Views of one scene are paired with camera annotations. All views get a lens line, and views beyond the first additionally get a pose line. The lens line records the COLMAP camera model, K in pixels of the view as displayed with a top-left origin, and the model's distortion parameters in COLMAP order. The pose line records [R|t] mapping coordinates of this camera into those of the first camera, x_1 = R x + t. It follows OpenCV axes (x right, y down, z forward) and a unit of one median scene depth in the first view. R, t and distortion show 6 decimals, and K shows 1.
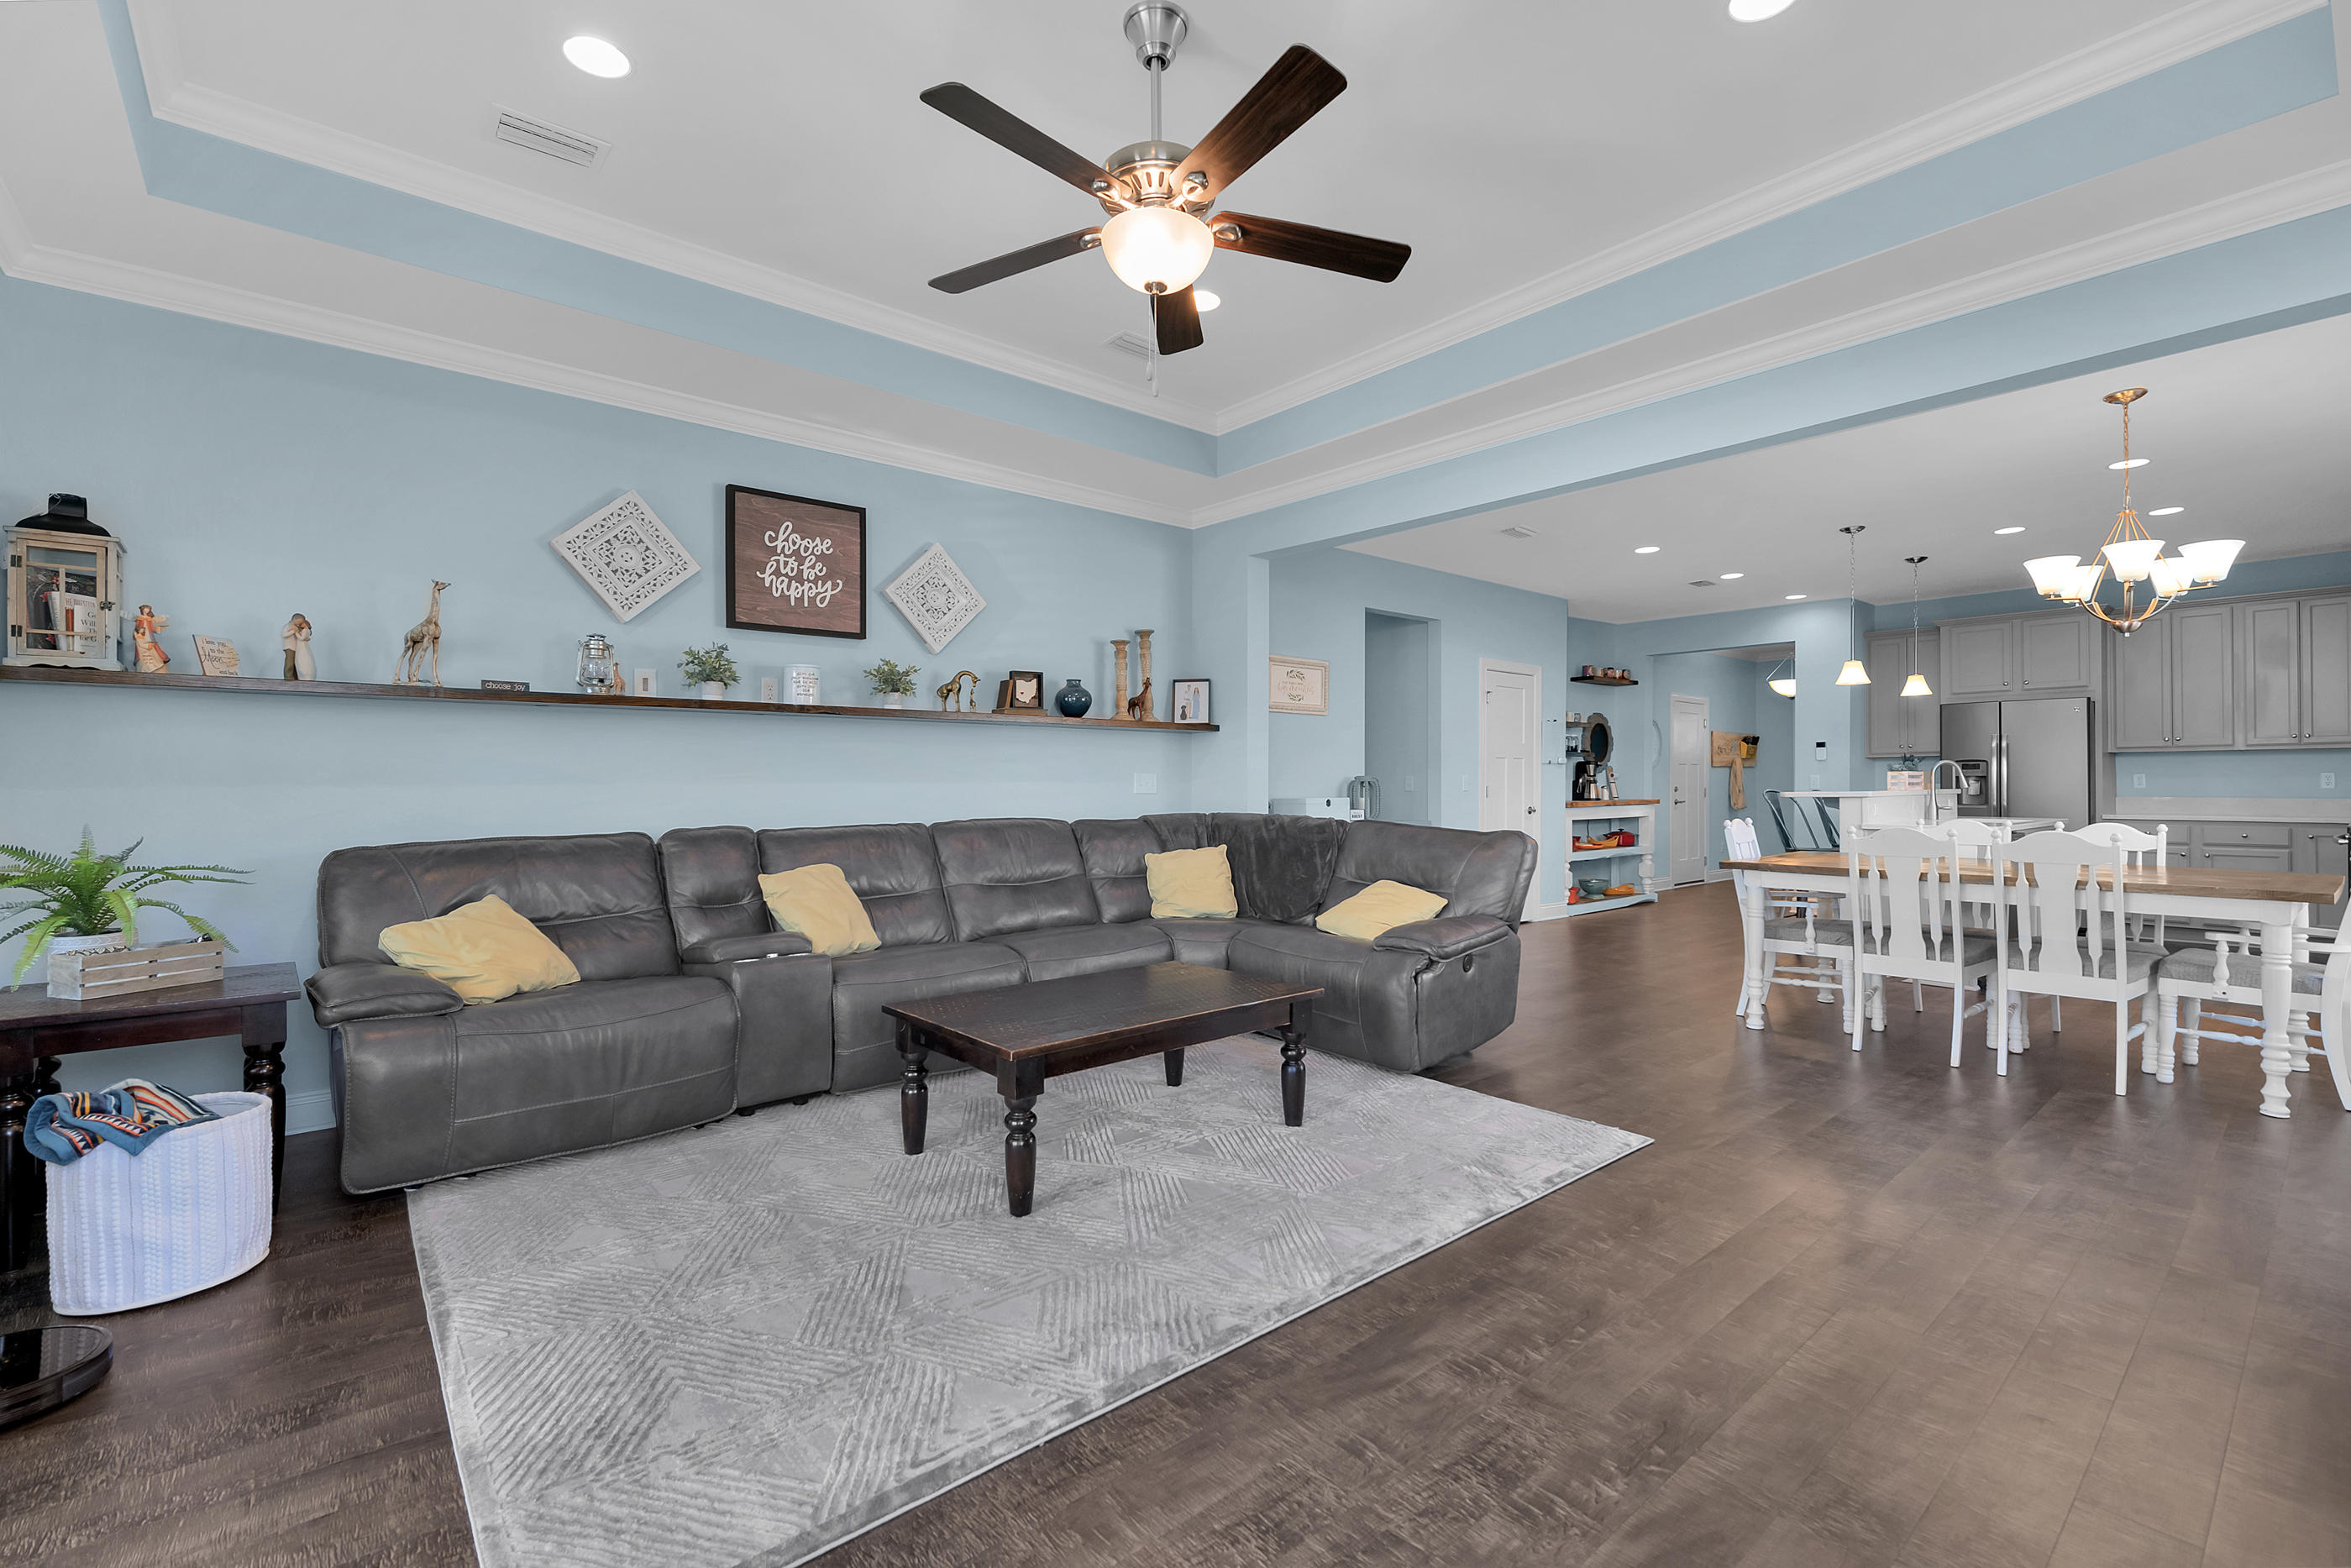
lens RADIAL K [[1033.2, 0, 1178.5], [0, 1033.2, 779.9], [0, 0, 1]] dist [0.004620, -0.007762]
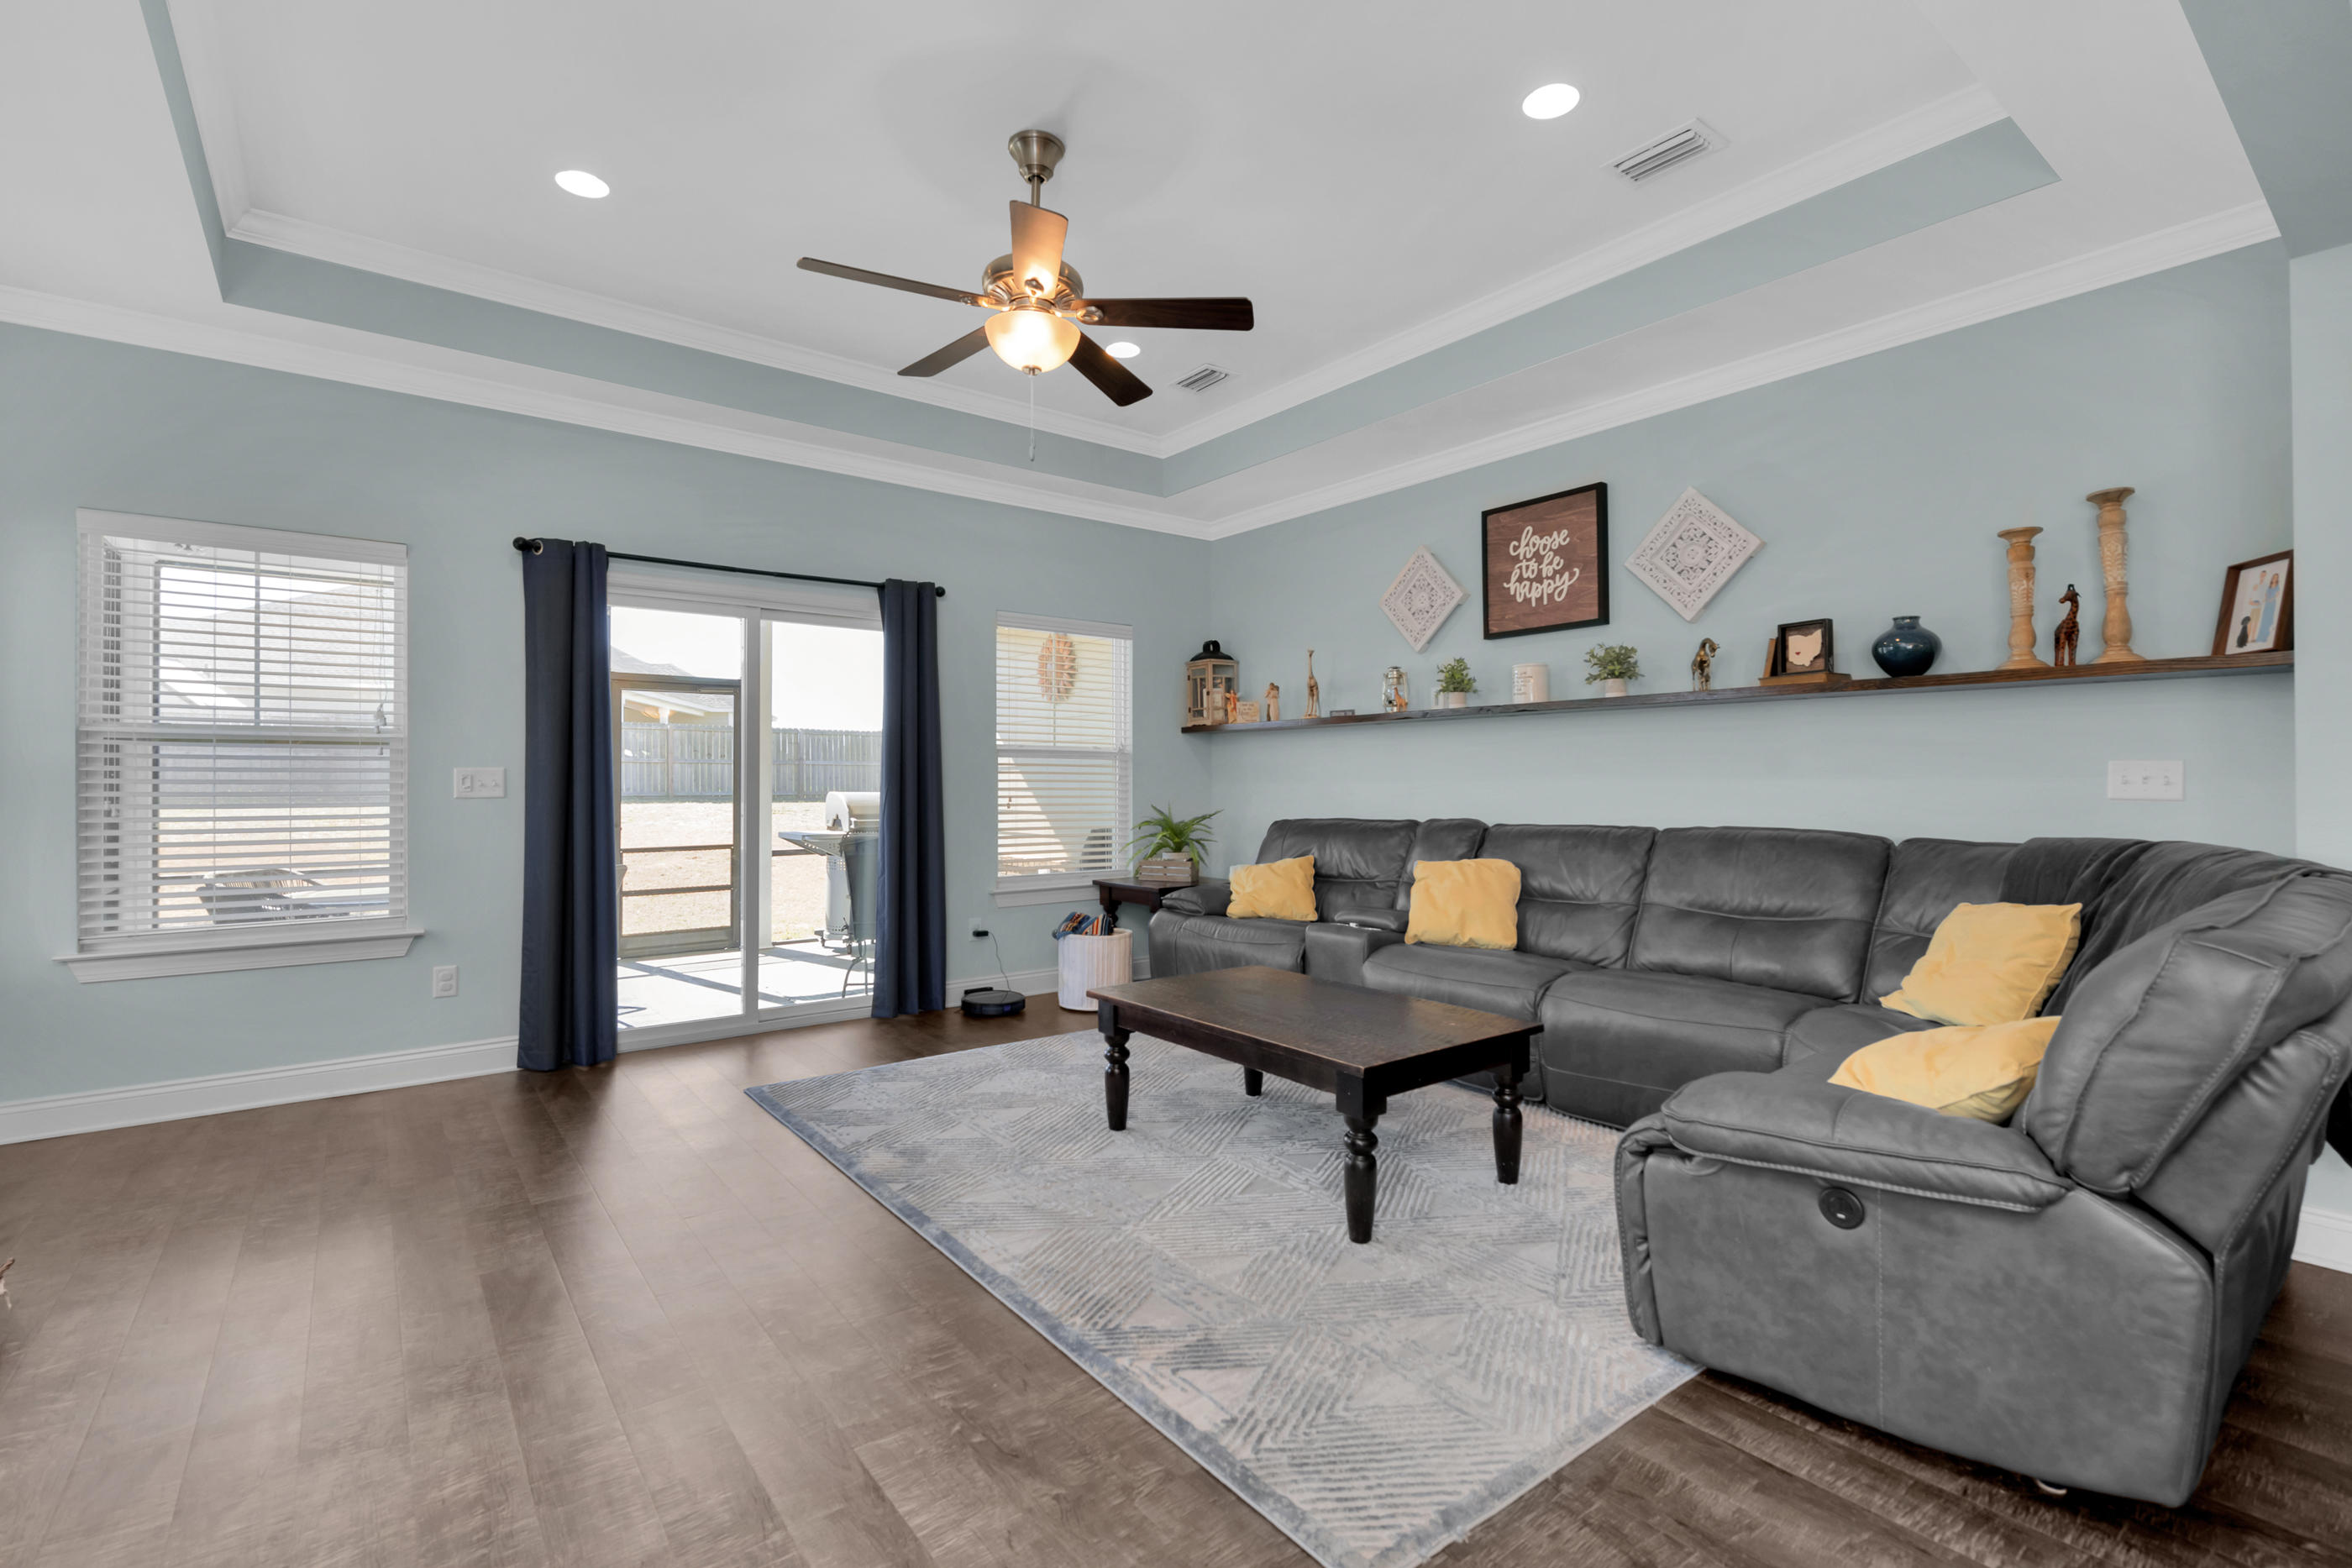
lens RADIAL K [[1033.6, 0, 1179.0], [0, 1033.6, 779.9], [0, 0, 1]] dist [0.004620, -0.007762]
pose [[-0.045211, -0.000076, -0.998977, 0.620767], [0.005886, 0.999983, -0.000343, 0.001036], [0.998960, -0.005896, -0.045210, 0.648972]]
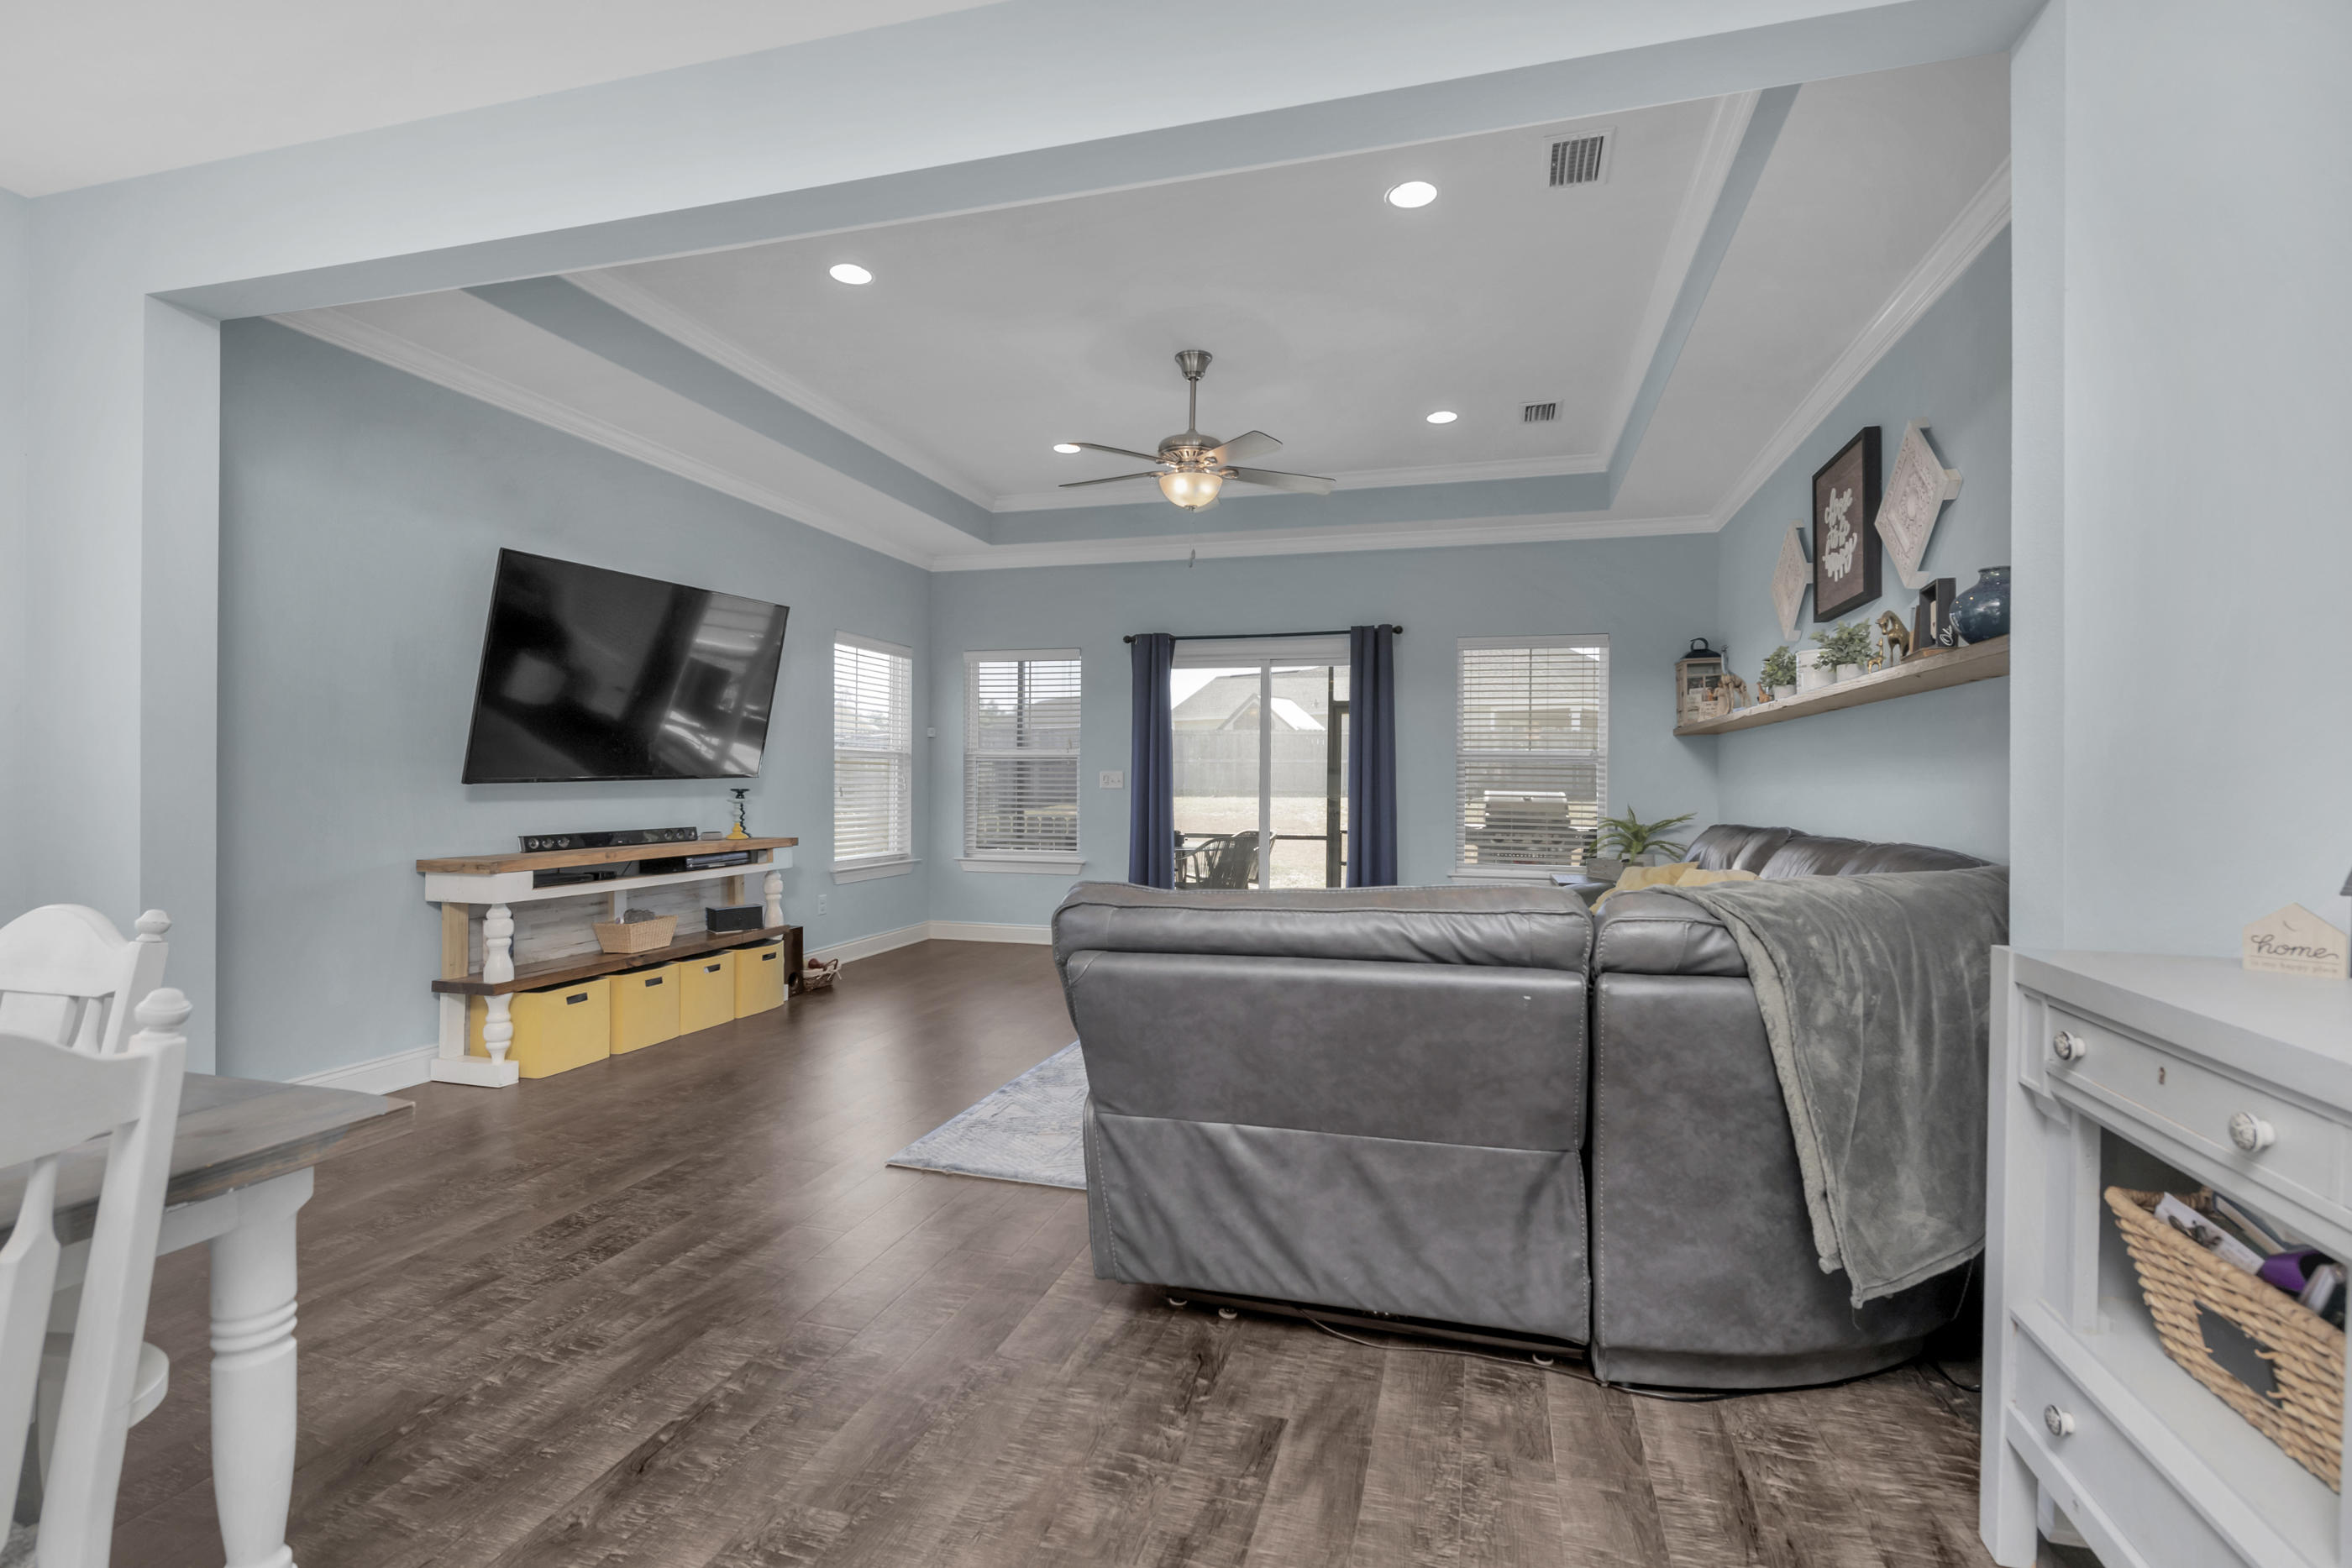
lens RADIAL K [[1048.6, 0, 1186.7], [0, 1048.6, 786.4], [0, 0, 1]] dist [0.005359, -0.001037]
pose [[-0.831189, -0.005028, -0.555967, 0.530678], [-0.007014, 0.999974, 0.001443, 0.005419], [0.555946, 0.005099, -0.831203, 1.350830]]
